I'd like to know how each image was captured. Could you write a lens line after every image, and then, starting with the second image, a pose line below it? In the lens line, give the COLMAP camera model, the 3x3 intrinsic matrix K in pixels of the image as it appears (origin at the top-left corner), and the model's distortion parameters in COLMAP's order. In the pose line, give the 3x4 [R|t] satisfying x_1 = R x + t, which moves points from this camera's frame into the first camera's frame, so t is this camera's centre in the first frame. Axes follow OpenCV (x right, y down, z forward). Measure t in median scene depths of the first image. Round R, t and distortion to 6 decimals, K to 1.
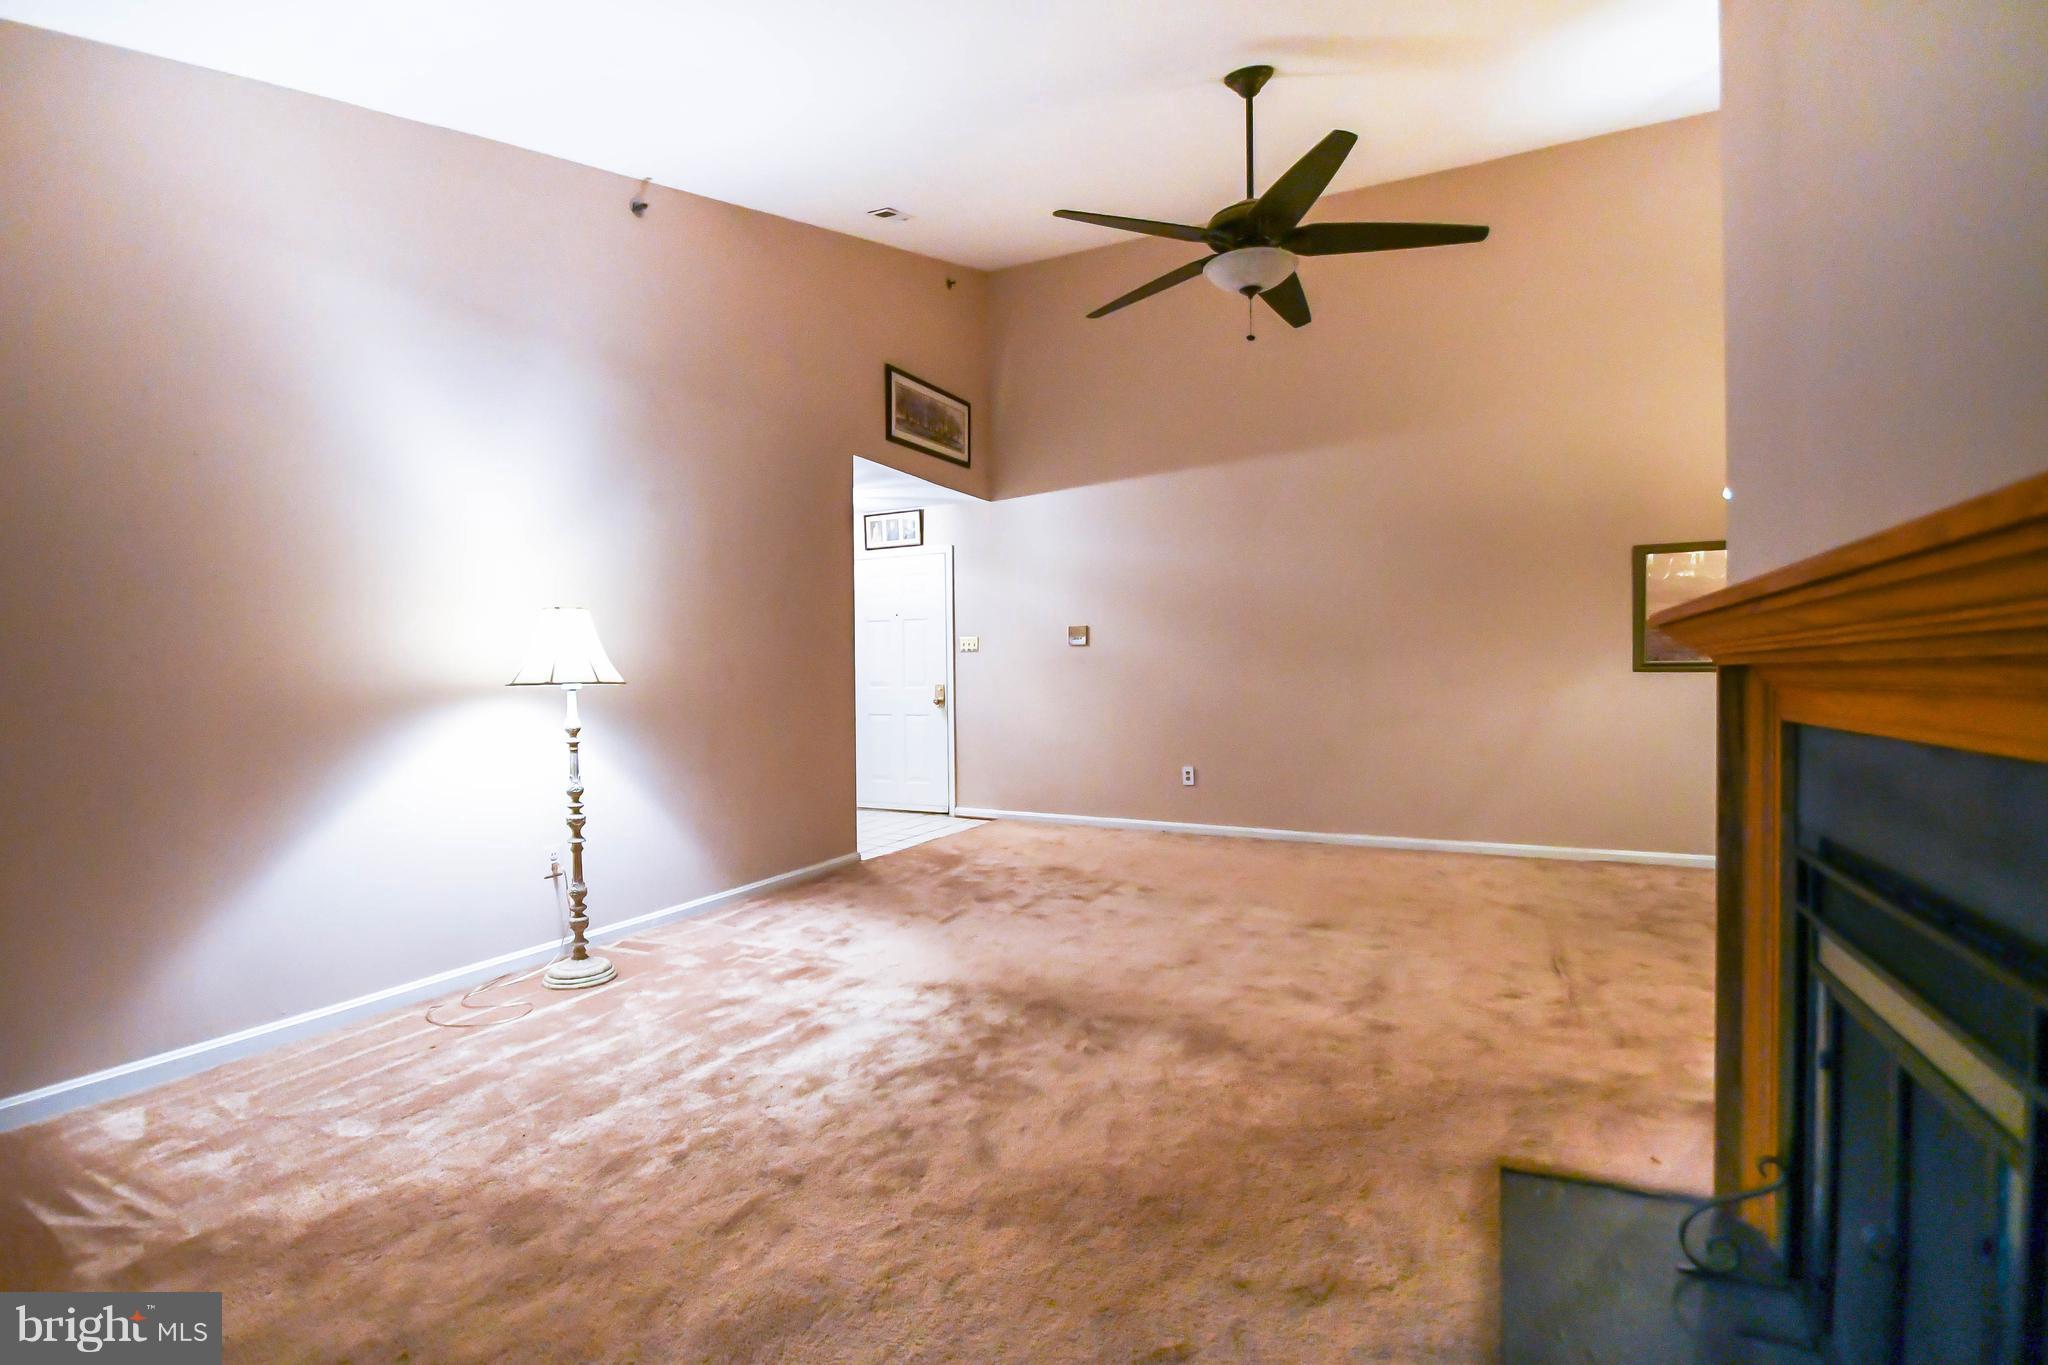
lens RADIAL K [[970.2, 0, 1014.4], [0, 970.2, 669.9], [0, 0, 1]] dist [0.003001, -0.010175]
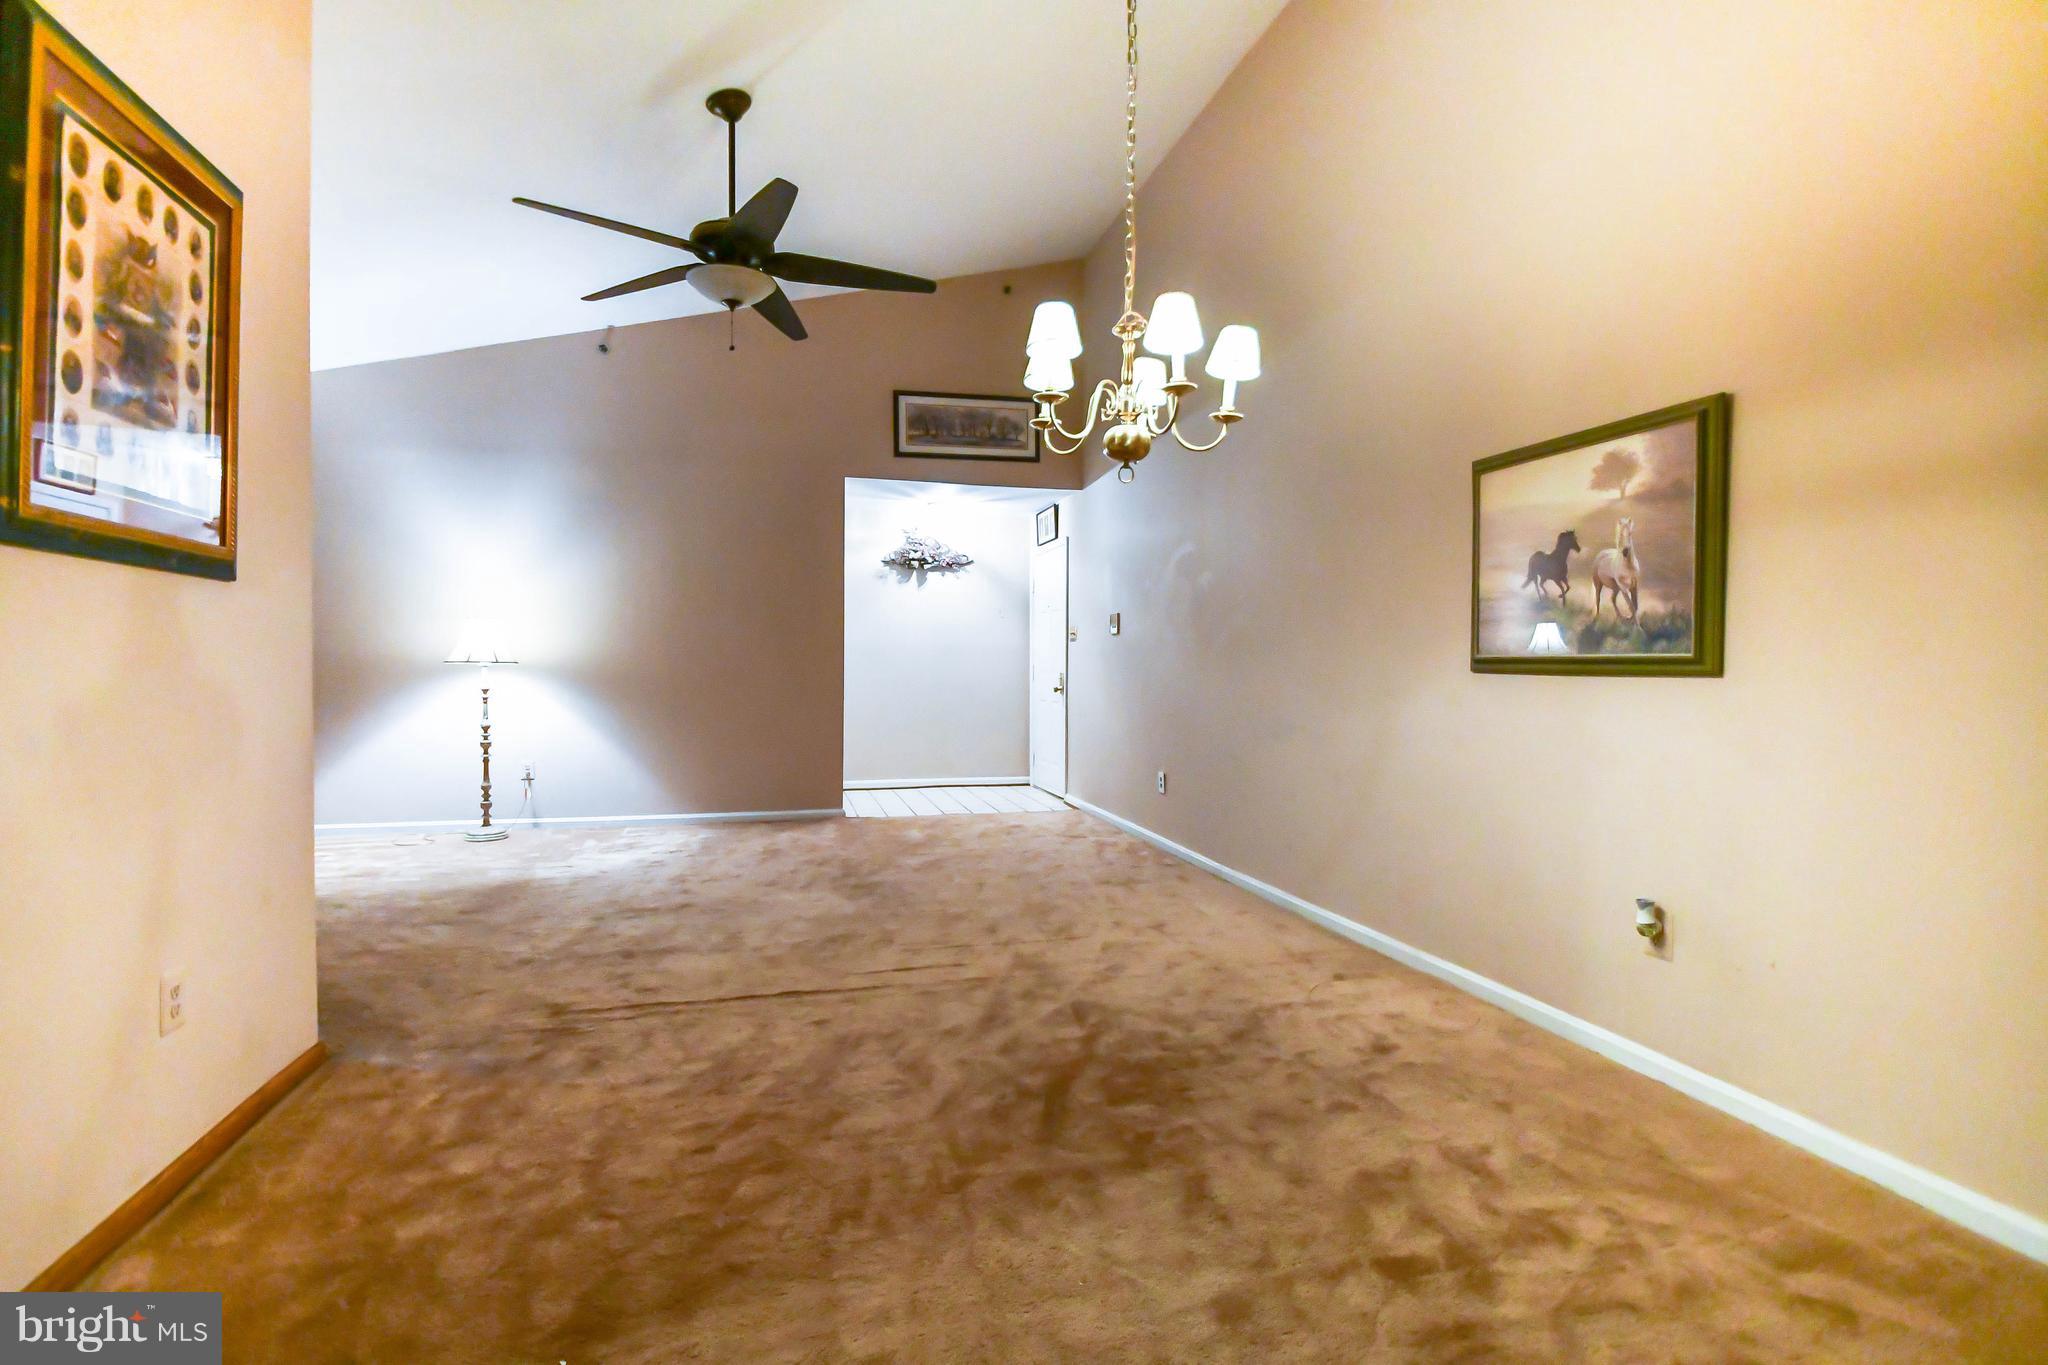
lens RADIAL K [[970.2, 0, 985.9], [0, 970.2, 684.1], [0, 0, 1]] dist [0.003001, -0.010175]
pose [[0.645424, 0.030002, -0.763235, 0.901895], [-0.010607, 0.999484, 0.030319, -0.005372], [0.763751, -0.011473, 0.645409, 0.374299]]
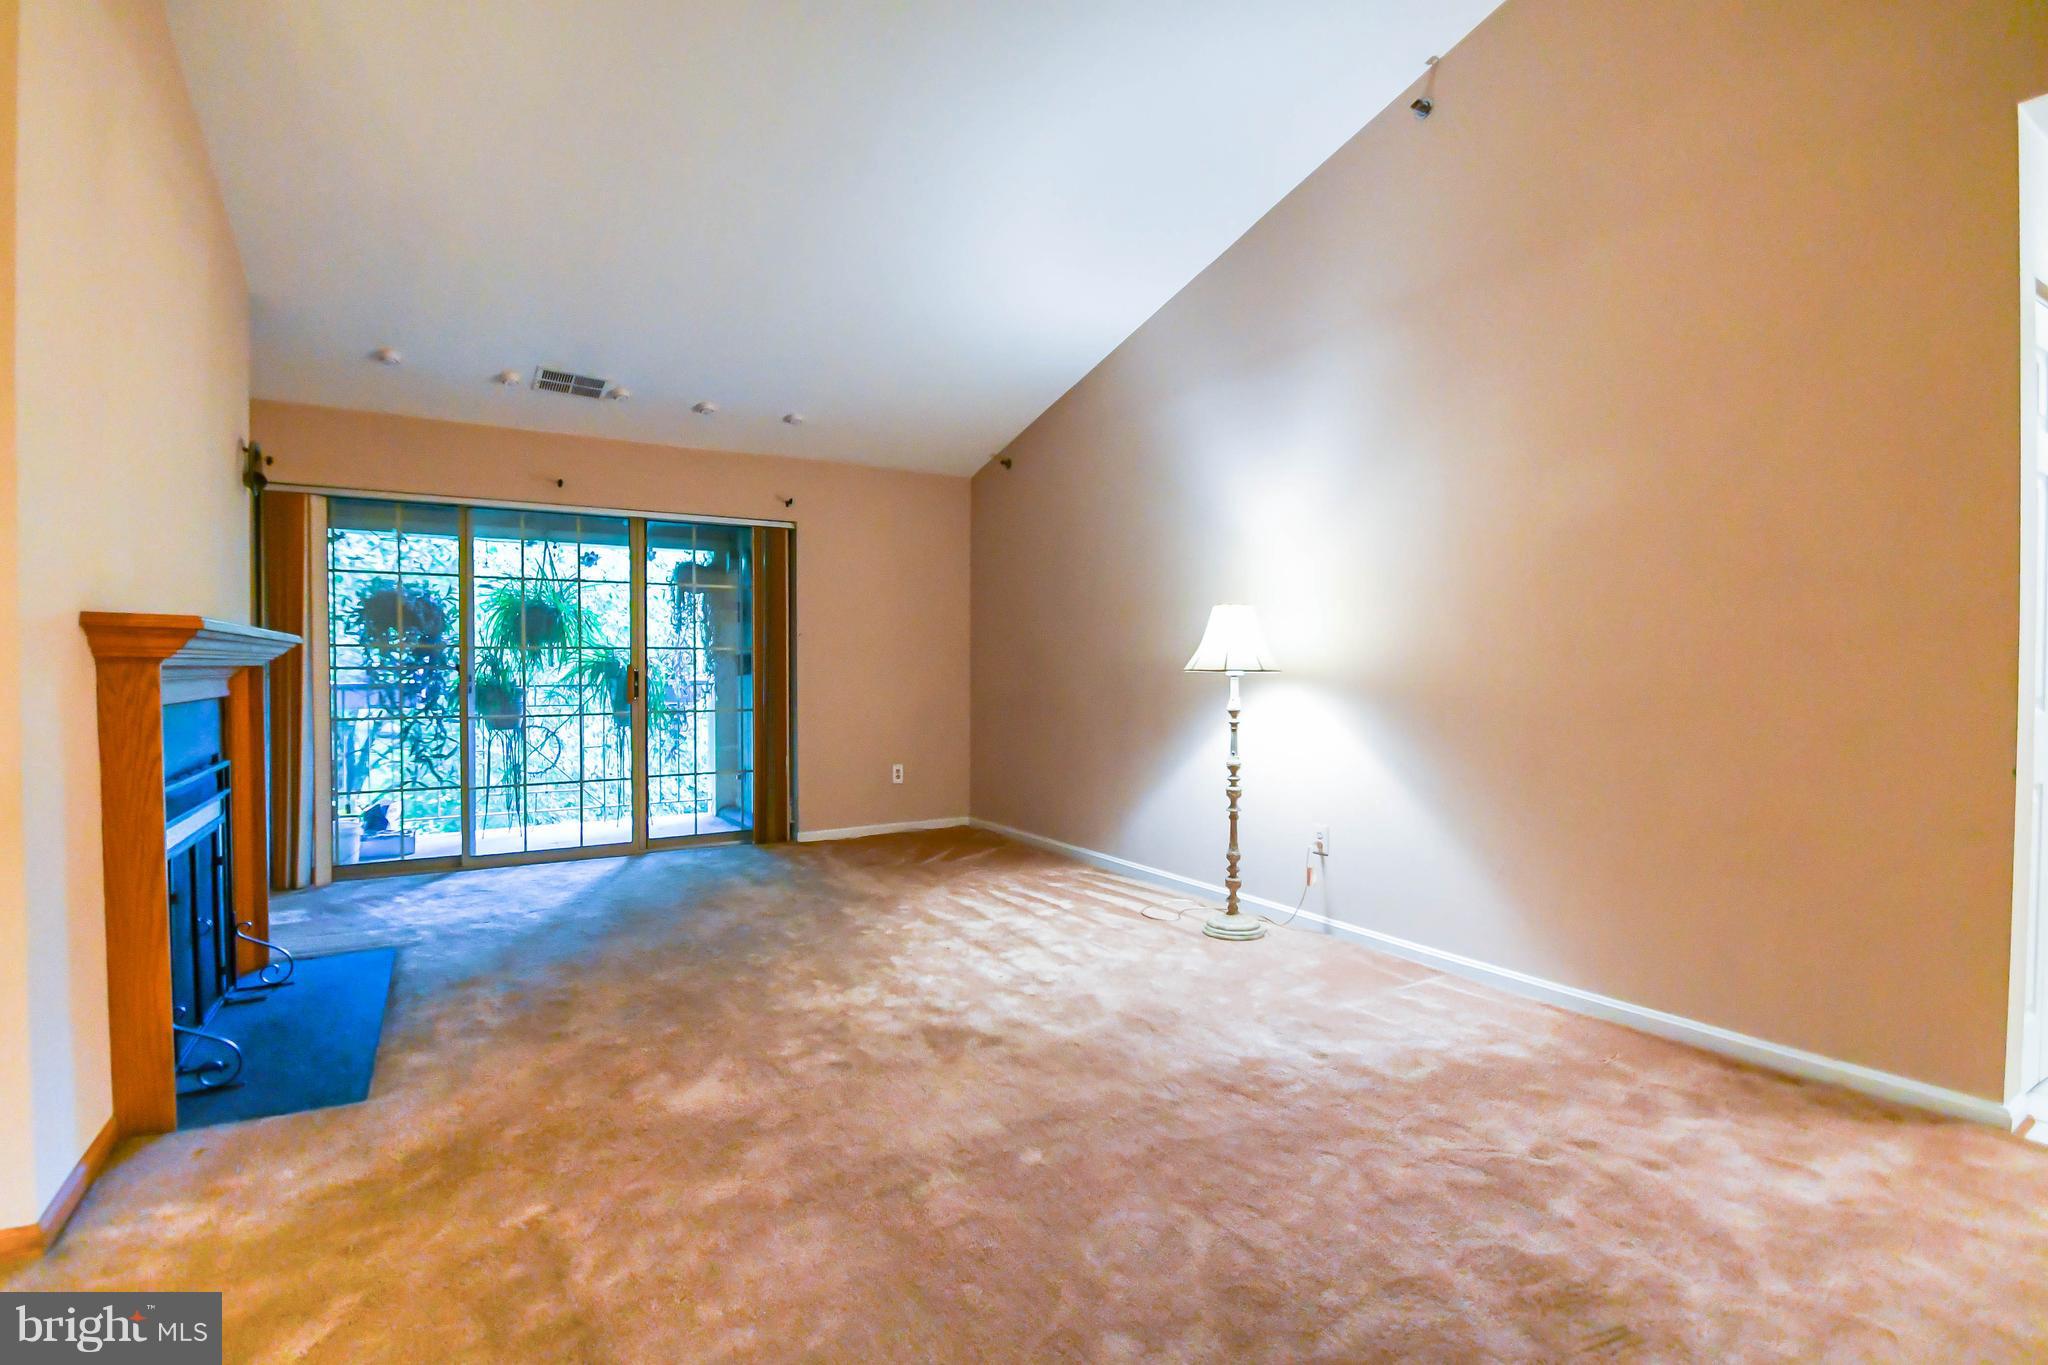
lens RADIAL K [[970.2, 0, 1002.2], [0, 970.2, 682.9], [0, 0, 1]] dist [0.003001, -0.010175]
pose [[-0.555303, 0.025099, -0.831269, 0.411168], [0.011705, 0.999681, 0.022364, -0.000003], [0.831566, 0.002689, -0.555420, 0.909680]]
